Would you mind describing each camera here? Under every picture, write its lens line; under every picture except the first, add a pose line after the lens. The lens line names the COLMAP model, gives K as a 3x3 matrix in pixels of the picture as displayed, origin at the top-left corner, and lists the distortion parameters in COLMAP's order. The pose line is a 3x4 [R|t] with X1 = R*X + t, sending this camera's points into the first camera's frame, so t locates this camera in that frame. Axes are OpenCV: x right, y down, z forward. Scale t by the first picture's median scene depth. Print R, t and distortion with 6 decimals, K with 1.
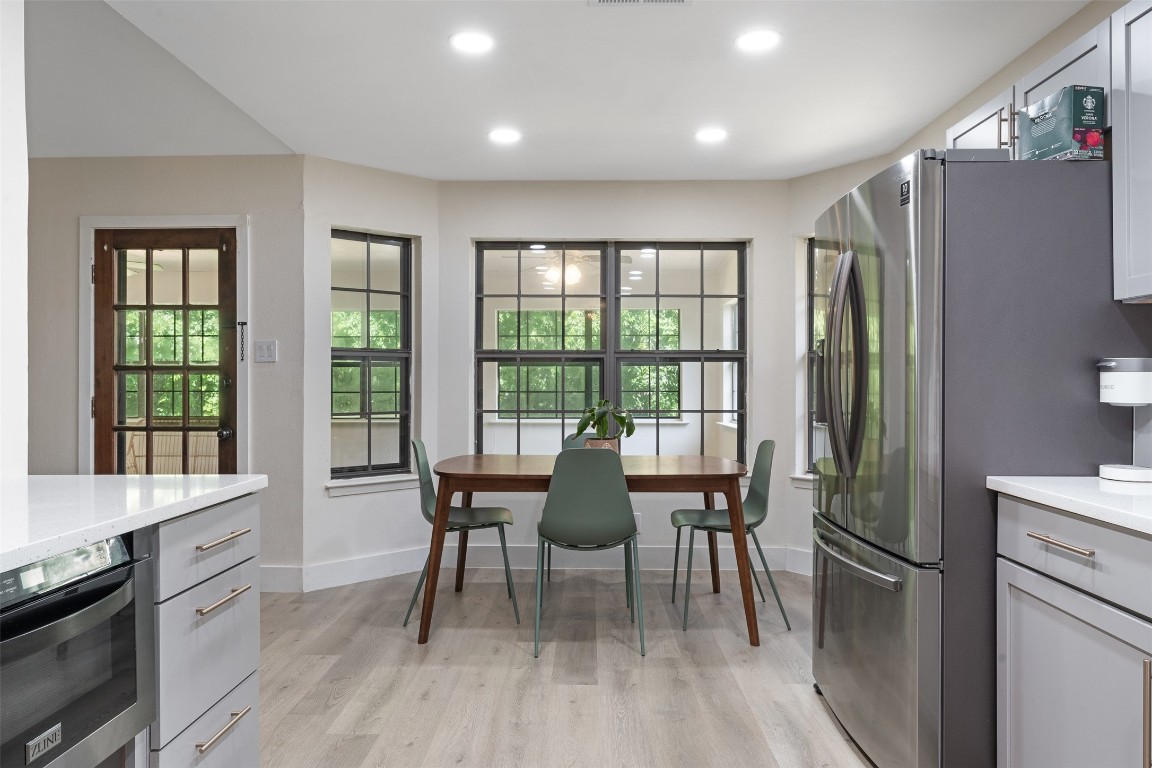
lens RADIAL K [[754.4, 0, 584.3], [0, 754.4, 383.1], [0, 0, 1]] dist [-0.000935, -0.001104]
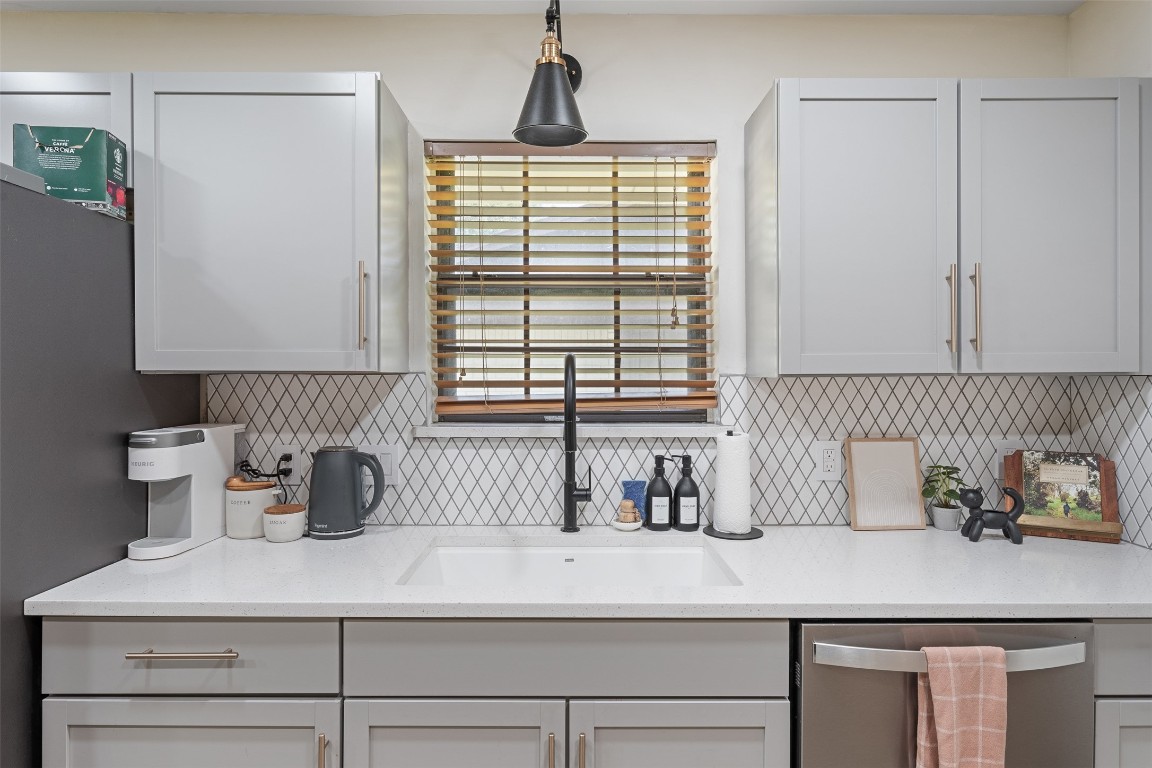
lens RADIAL K [[661.3, 0, 575.9], [0, 661.3, 370.8], [0, 0, 1]] dist [0.012185, -0.008744]
pose [[-0.016096, -0.000919, 0.999870, -0.075599], [0.002277, 0.999997, 0.000956, -0.055175], [-0.999868, 0.002292, -0.016094, 0.229428]]
